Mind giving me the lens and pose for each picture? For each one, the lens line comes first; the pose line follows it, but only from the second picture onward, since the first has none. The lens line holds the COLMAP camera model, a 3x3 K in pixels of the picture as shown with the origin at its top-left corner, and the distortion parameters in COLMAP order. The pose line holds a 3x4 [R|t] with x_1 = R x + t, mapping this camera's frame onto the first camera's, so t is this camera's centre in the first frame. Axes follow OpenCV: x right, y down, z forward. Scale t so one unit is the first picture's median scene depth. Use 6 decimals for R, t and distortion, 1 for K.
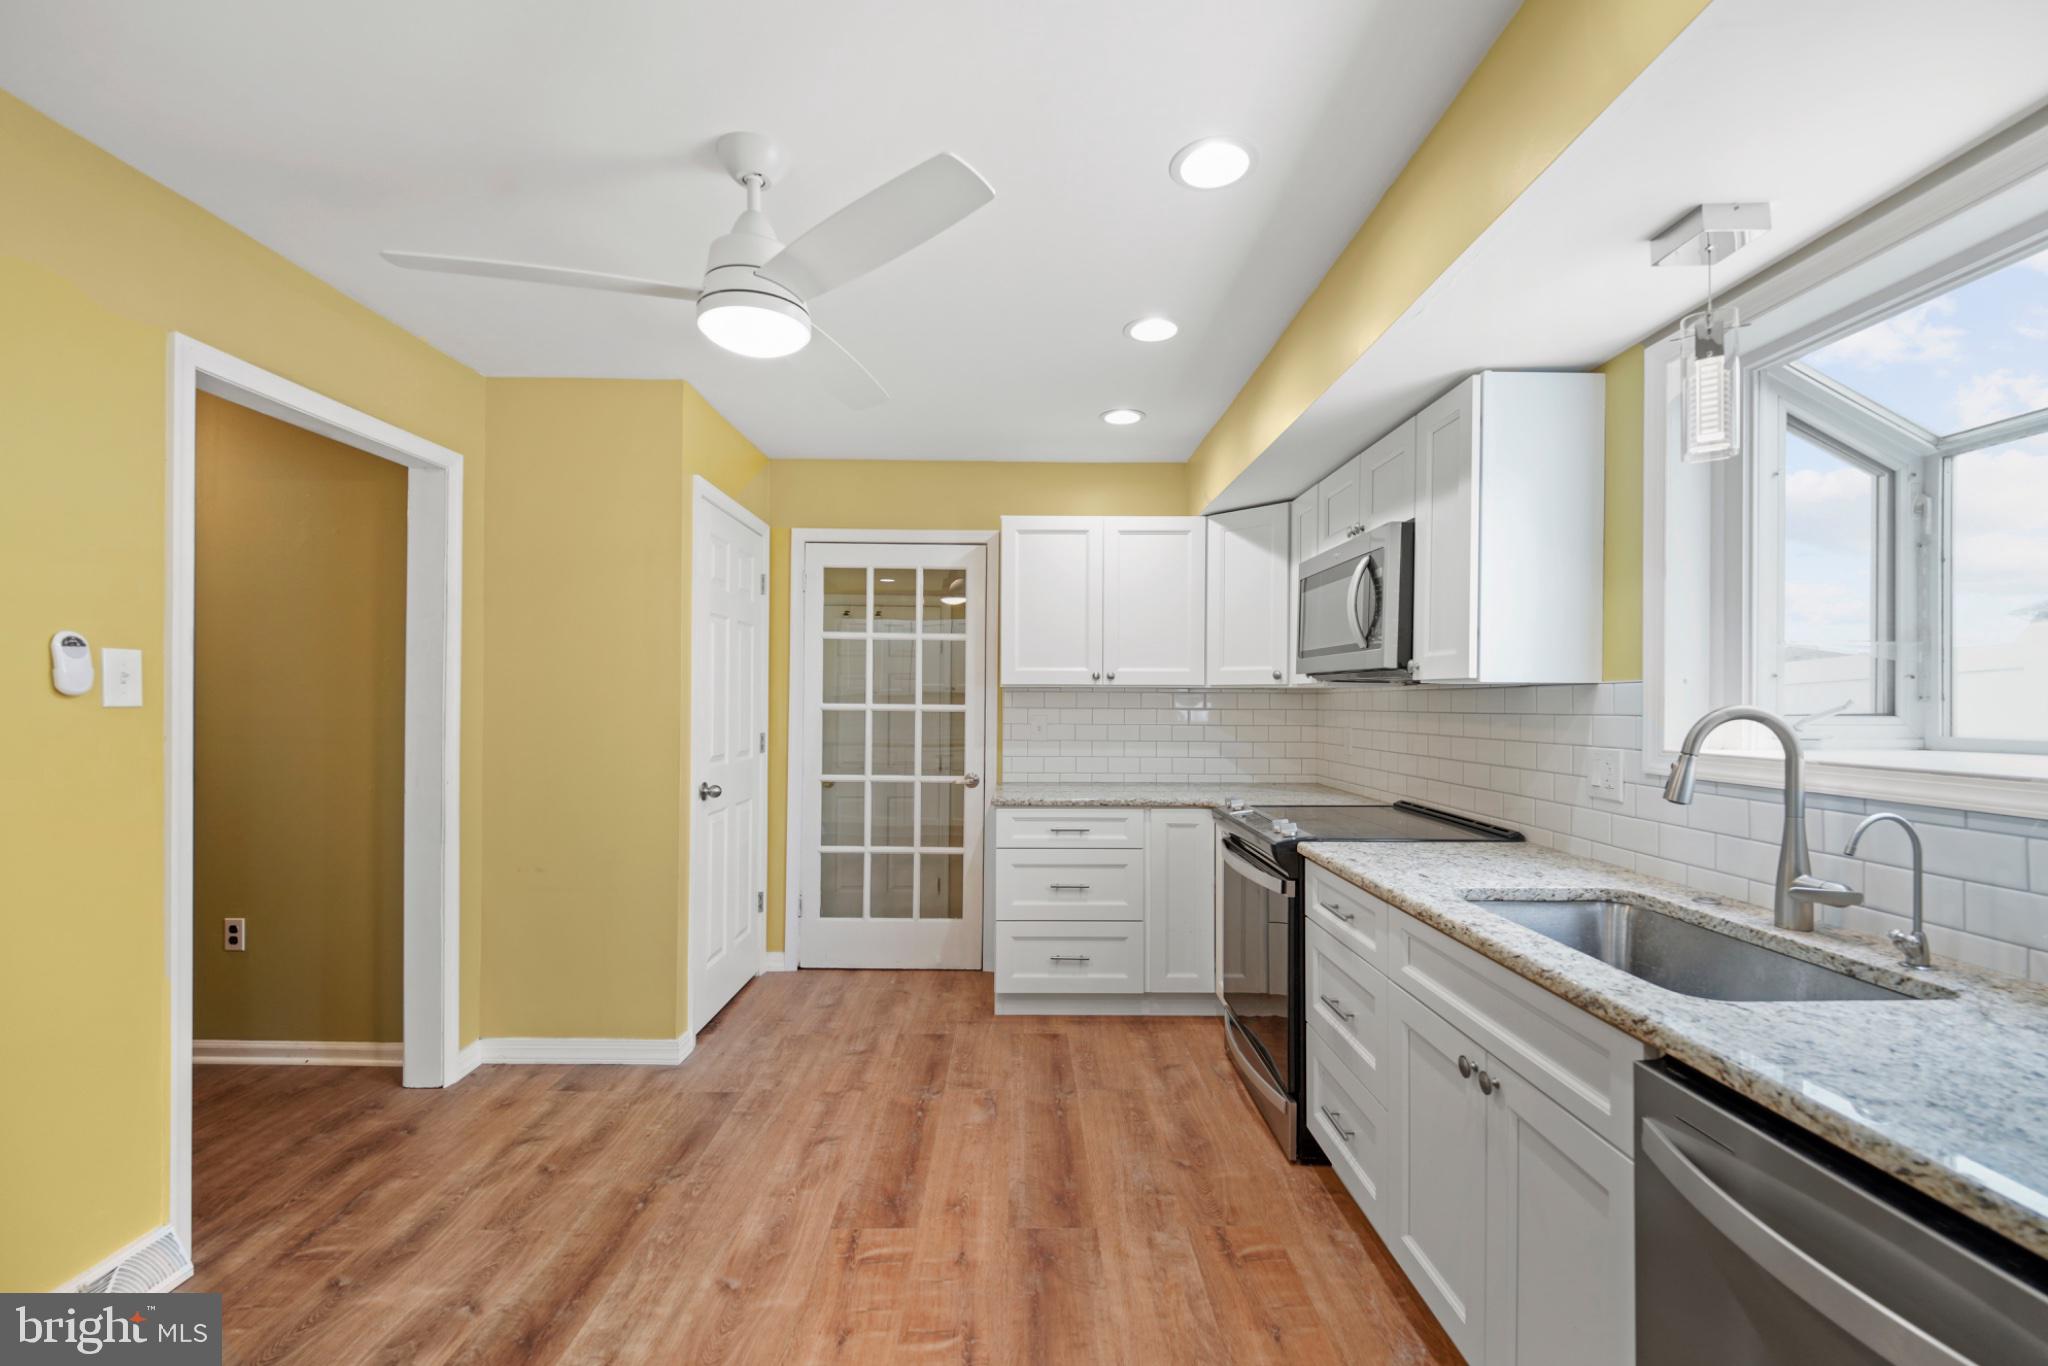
lens RADIAL K [[847.7, 0, 1025.3], [0, 847.7, 701.3], [0, 0, 1]] dist [0.007763, -0.008383]
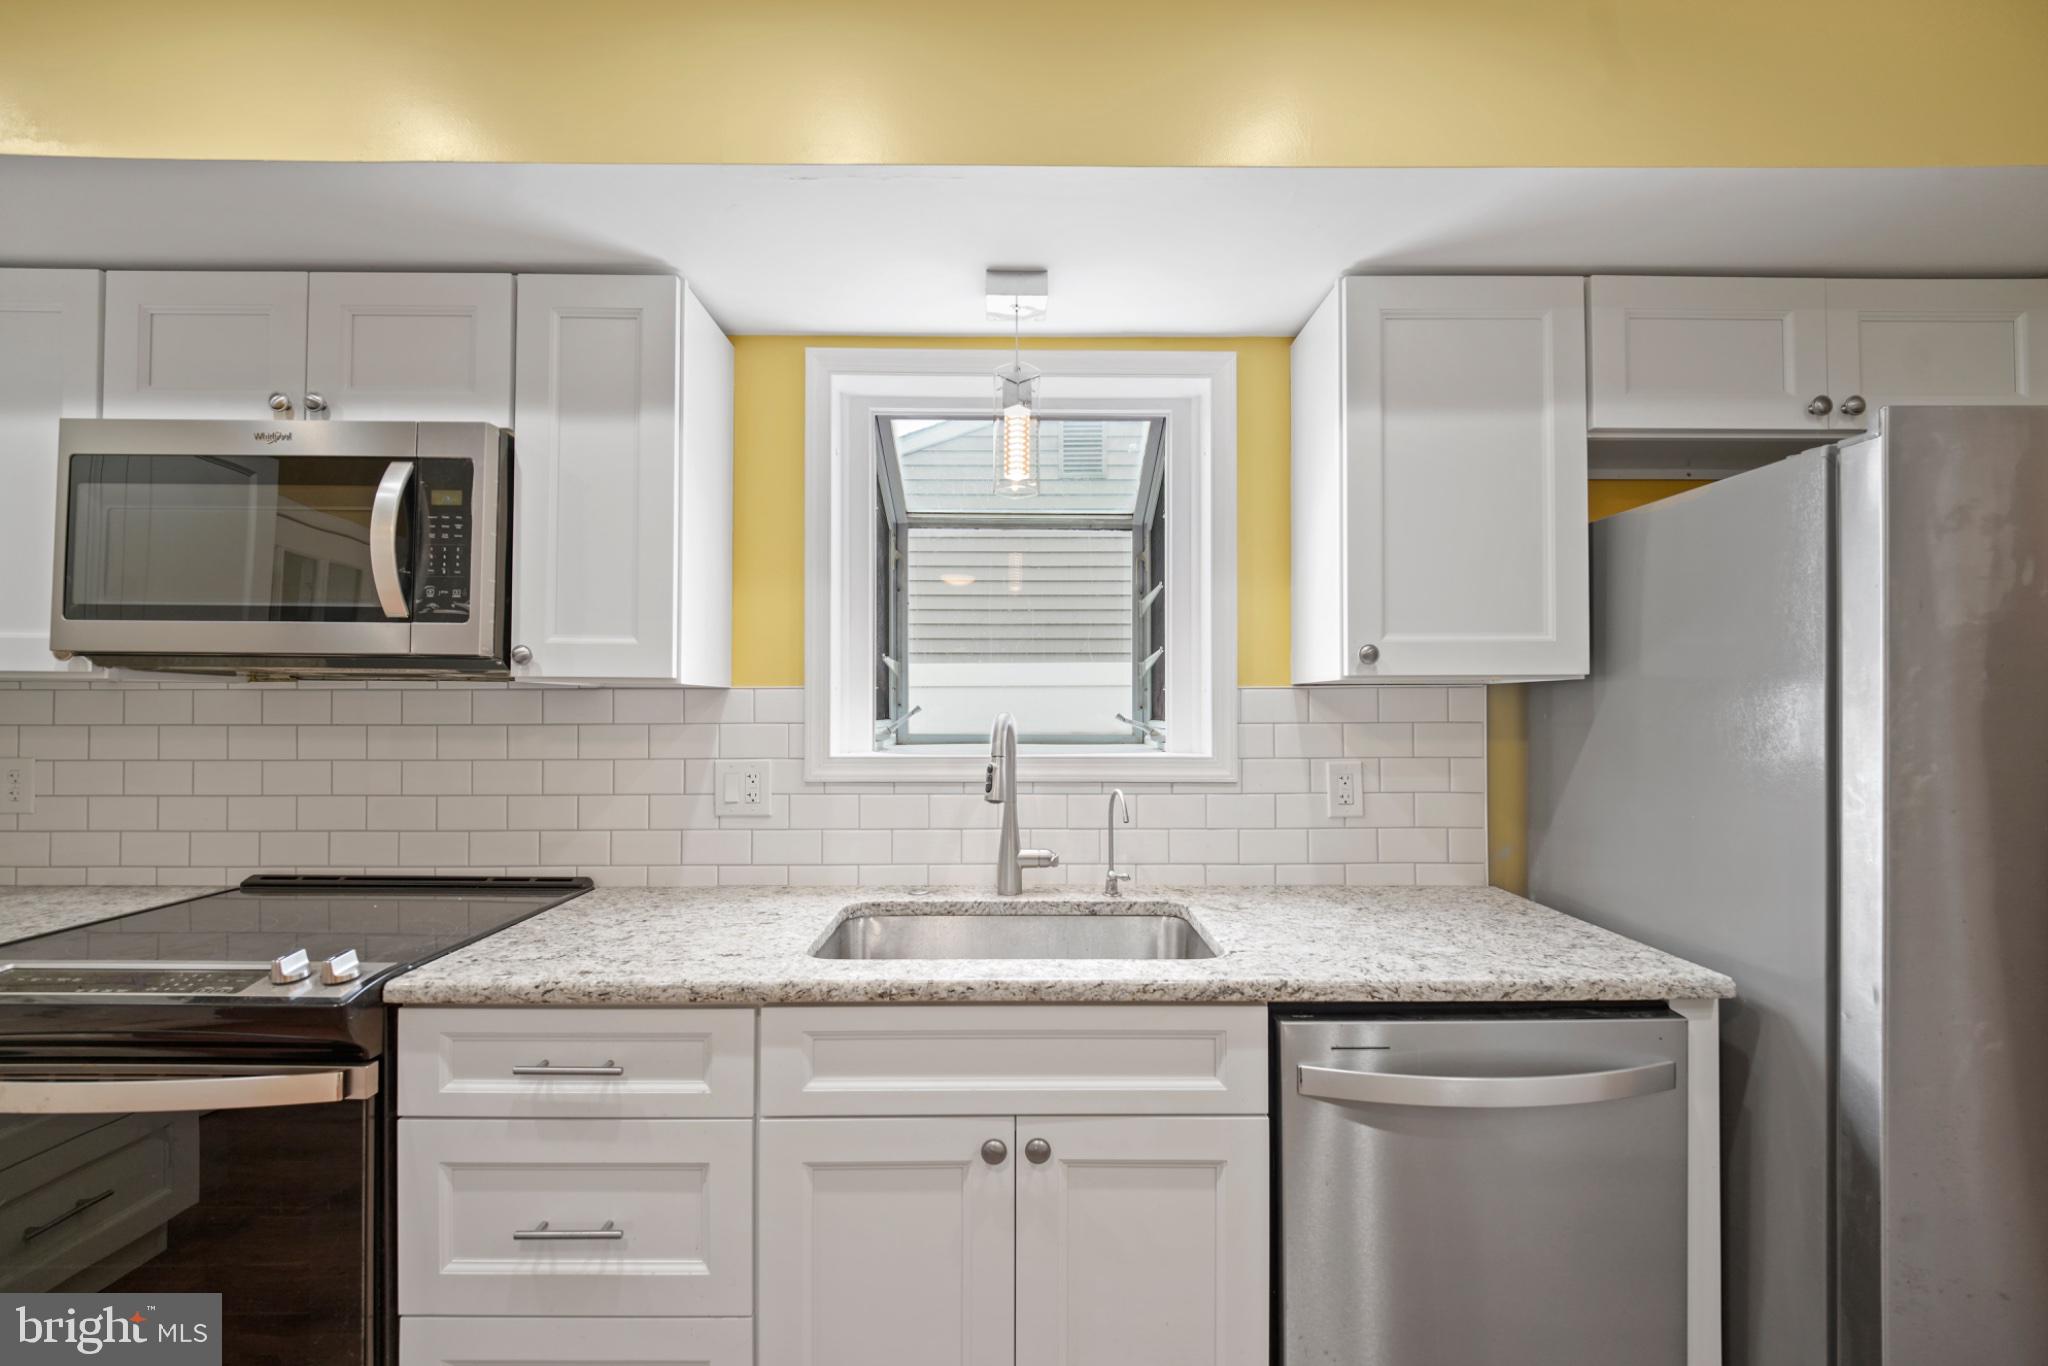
lens RADIAL K [[847.7, 0, 1020.2], [0, 847.7, 698.0], [0, 0, 1]] dist [0.007763, -0.008383]
pose [[-0.001247, 0.006371, 0.999979, -0.205160], [-0.000478, 0.999980, -0.006372, -0.004752], [-0.999999, -0.000486, -0.001244, 0.637597]]
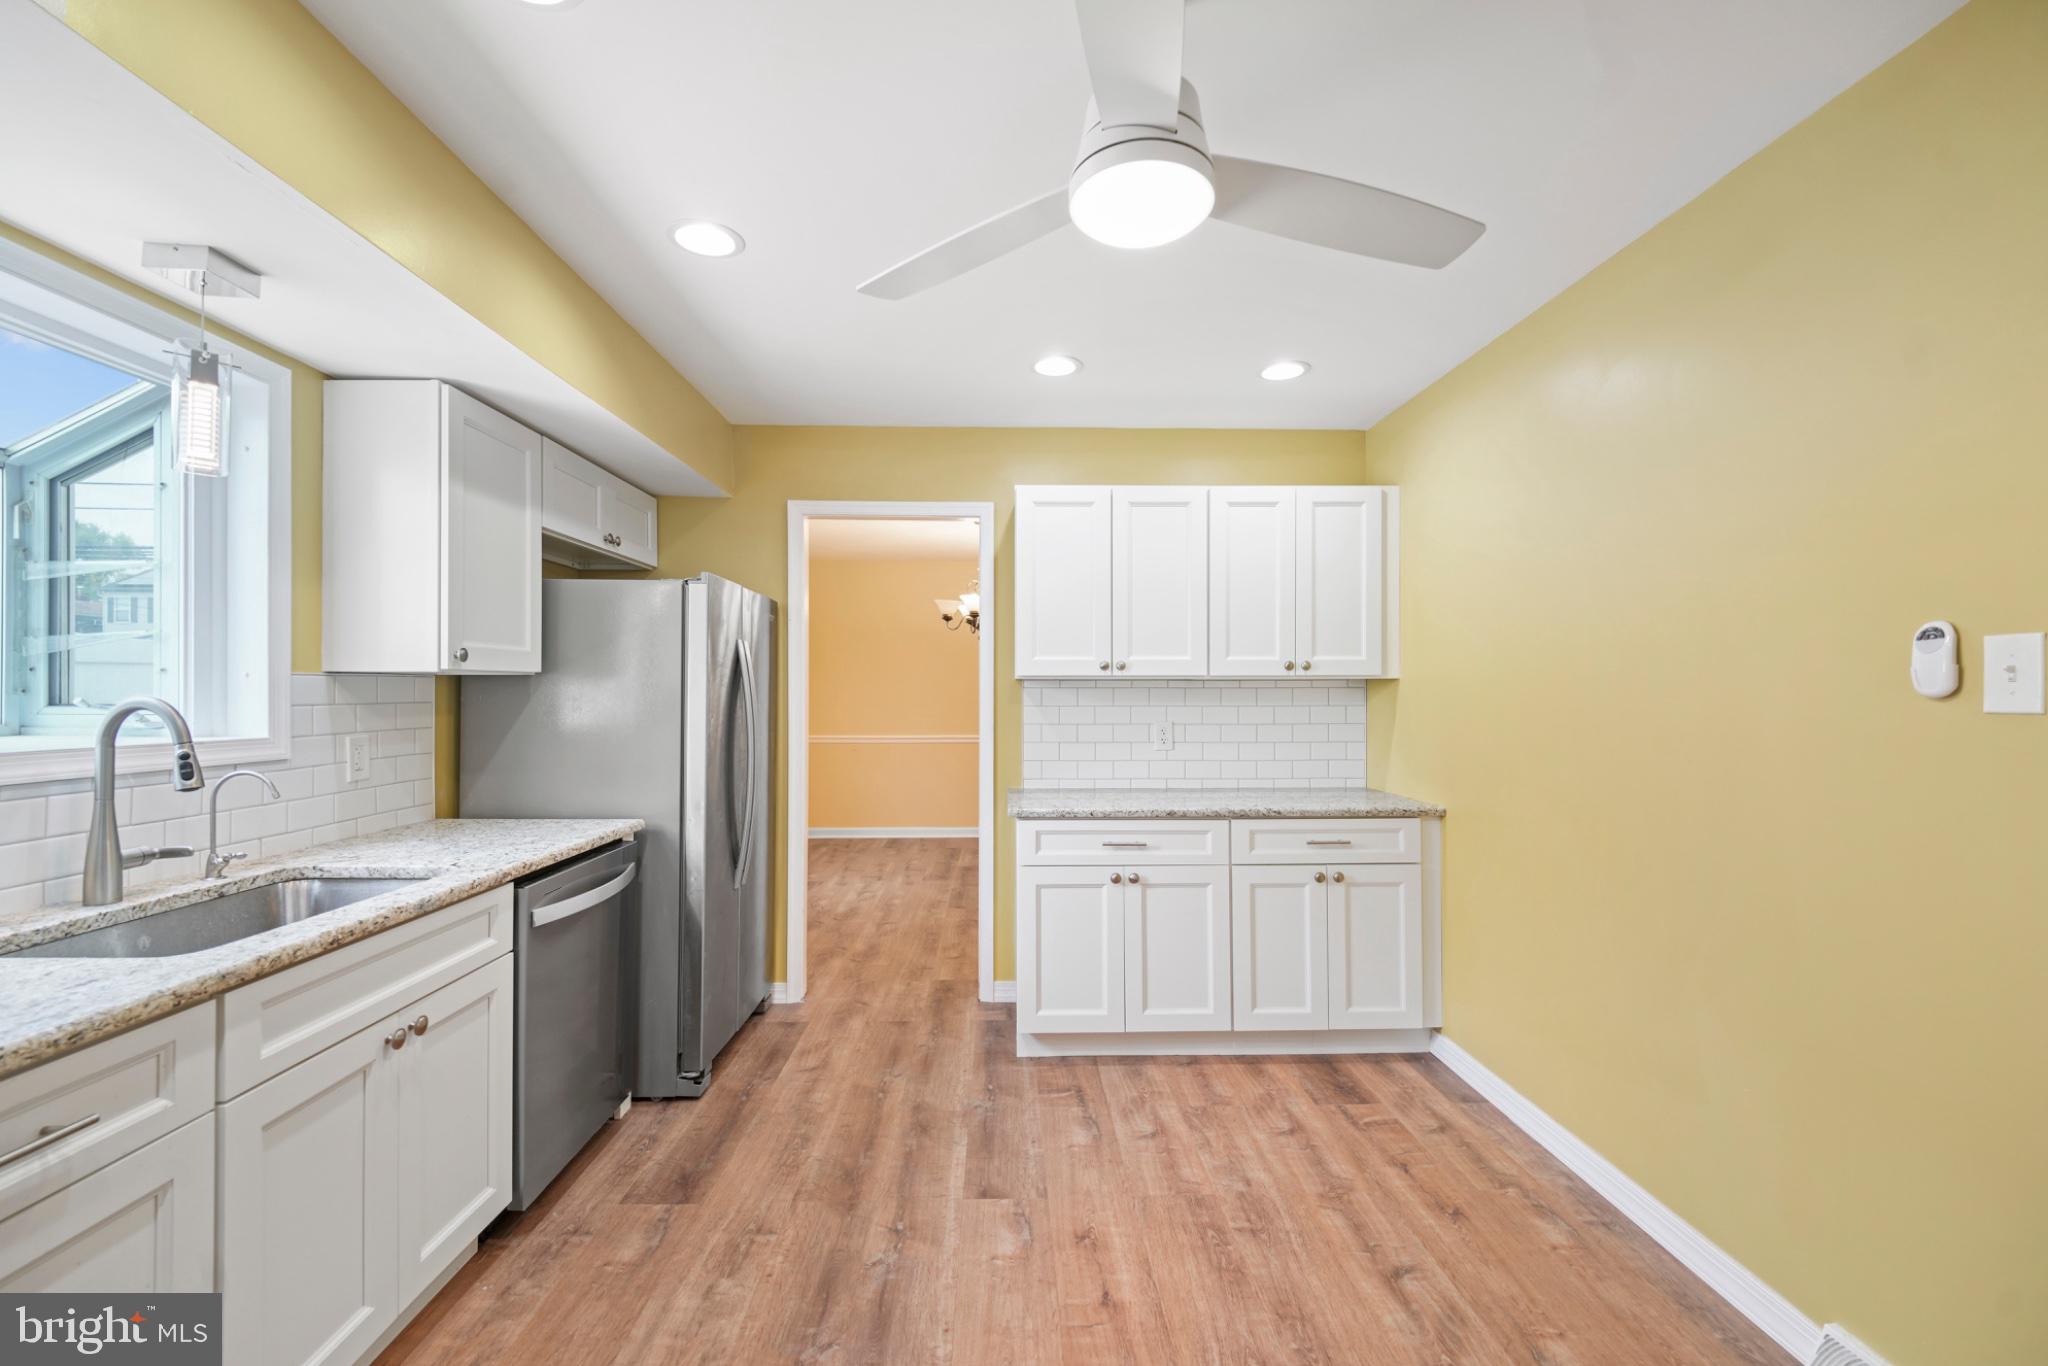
lens RADIAL K [[847.7, 0, 1027.8], [0, 847.7, 687.3], [0, 0, 1]] dist [0.007763, -0.008383]
pose [[-0.999859, -0.006403, -0.015536, -0.162825], [-0.006309, 0.999962, -0.006089, -0.005329], [0.015574, -0.005990, -0.999861, 1.354164]]
